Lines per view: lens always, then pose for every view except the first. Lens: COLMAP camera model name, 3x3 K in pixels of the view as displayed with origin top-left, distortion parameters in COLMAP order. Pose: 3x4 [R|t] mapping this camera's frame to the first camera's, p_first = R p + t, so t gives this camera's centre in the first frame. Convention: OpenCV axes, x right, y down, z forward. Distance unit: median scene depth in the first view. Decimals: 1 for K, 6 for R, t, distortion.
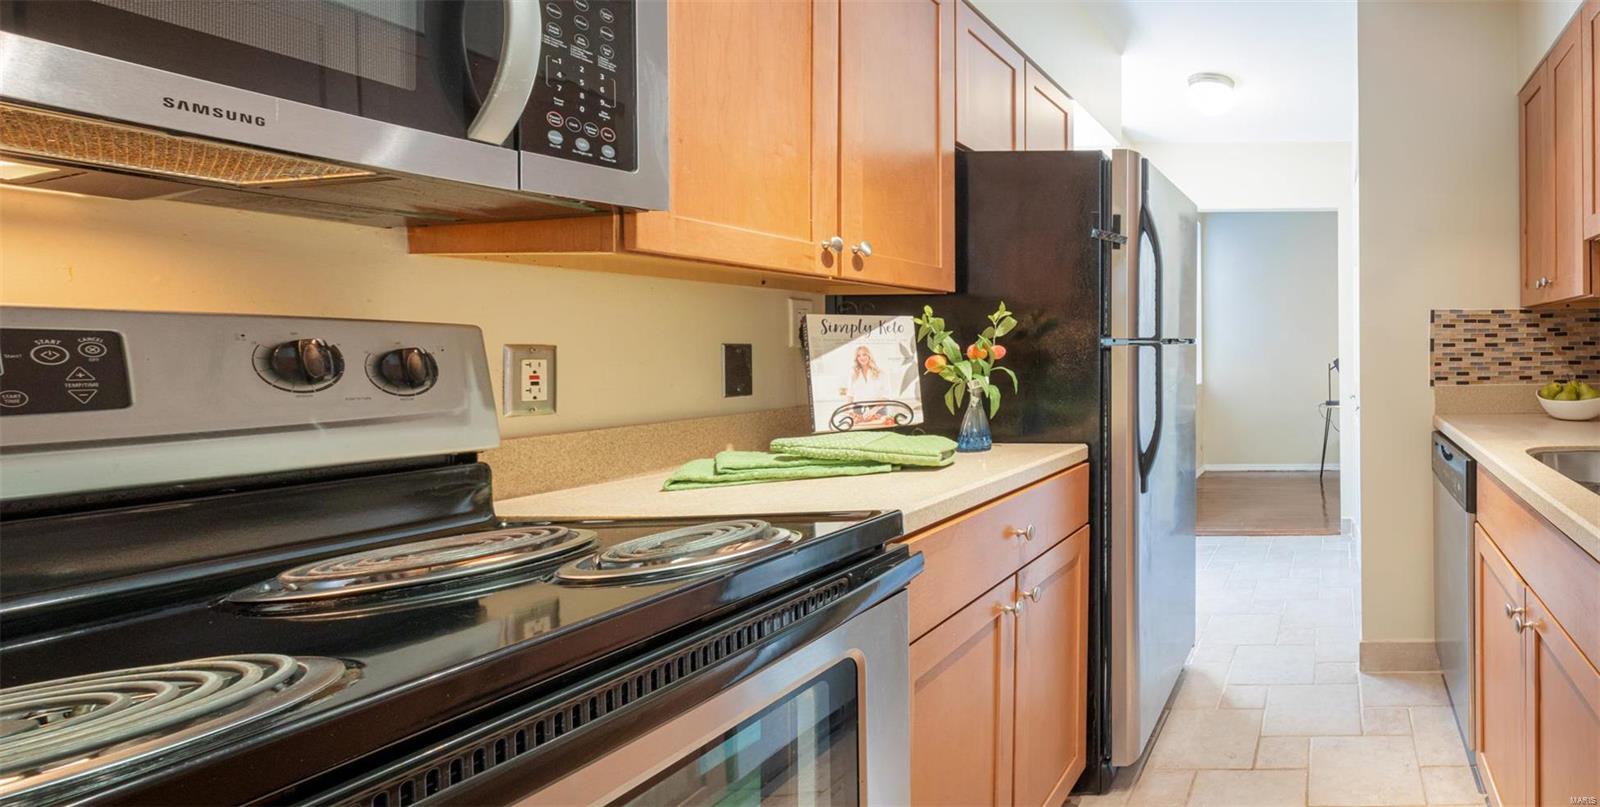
lens RADIAL K [[998.3, 0, 800.2], [0, 998.3, 357.5], [0, 0, 1]] dist [-0.003540, -0.000425]
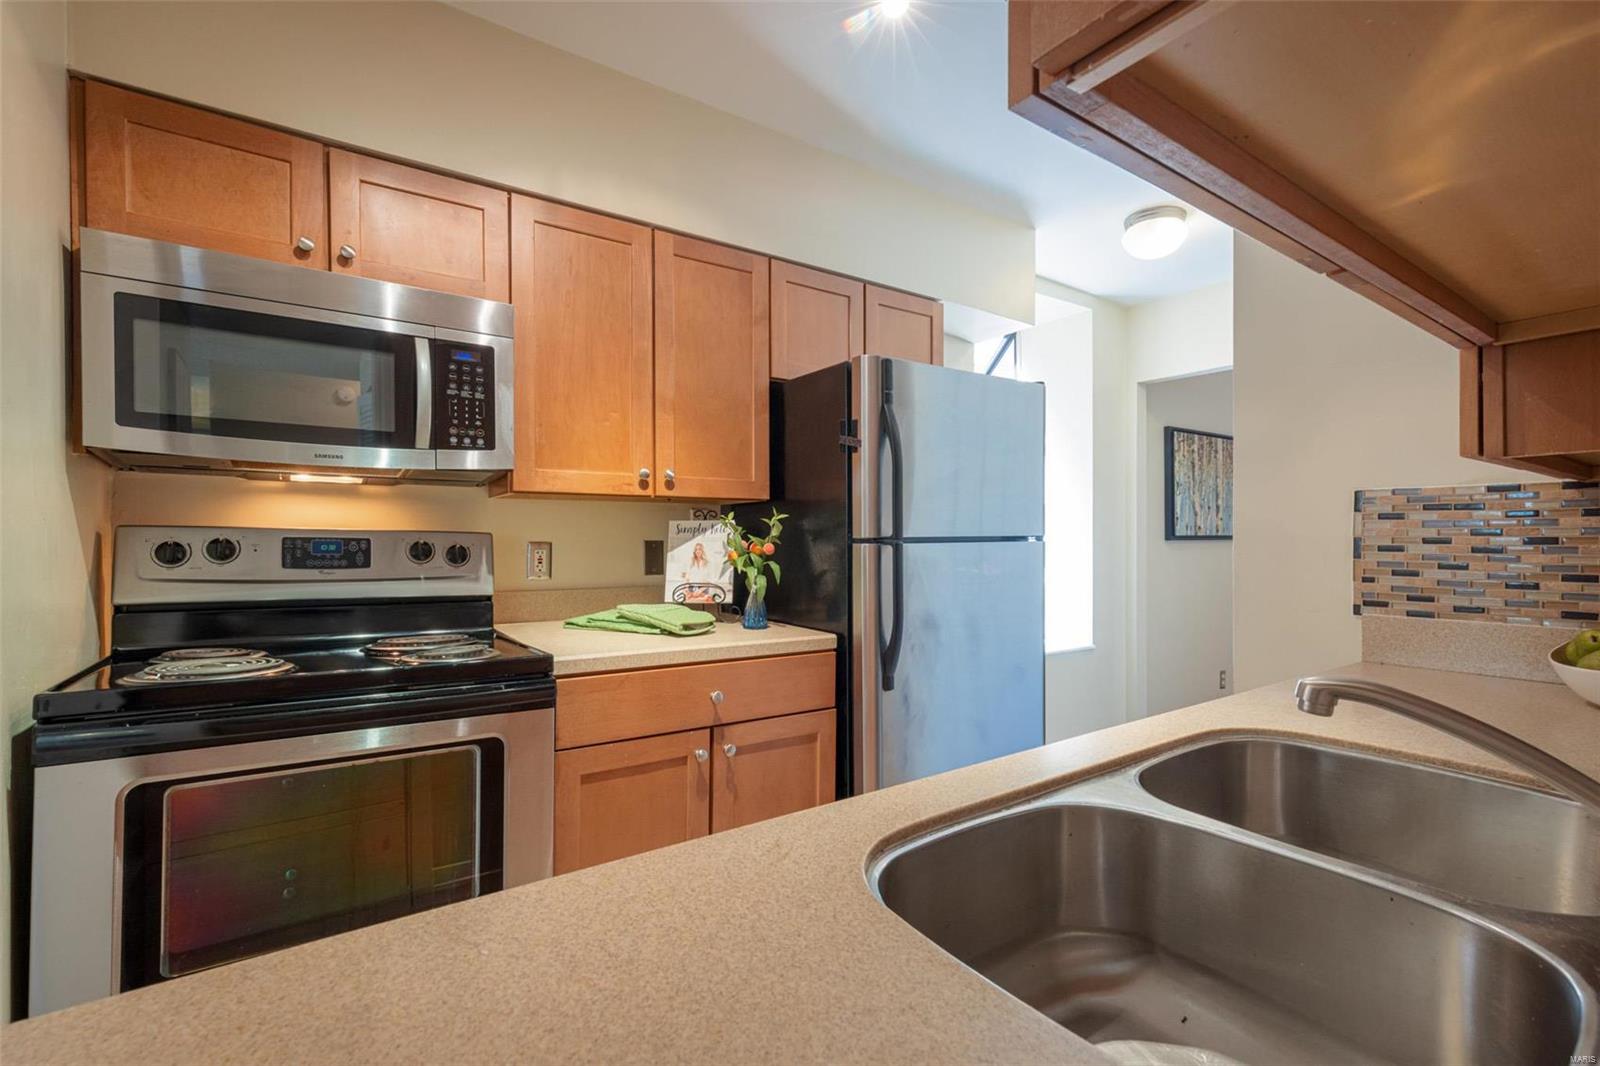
lens RADIAL K [[736.1, 0, 800.0], [0, 736.1, 533.0], [0, 0, 1]] dist [0.000056, -0.000050]
pose [[0.553222, 0.002891, -0.833029, 0.981308], [0.002599, 0.999983, 0.005197, -0.029896], [0.833030, -0.005040, 0.553205, 0.551567]]
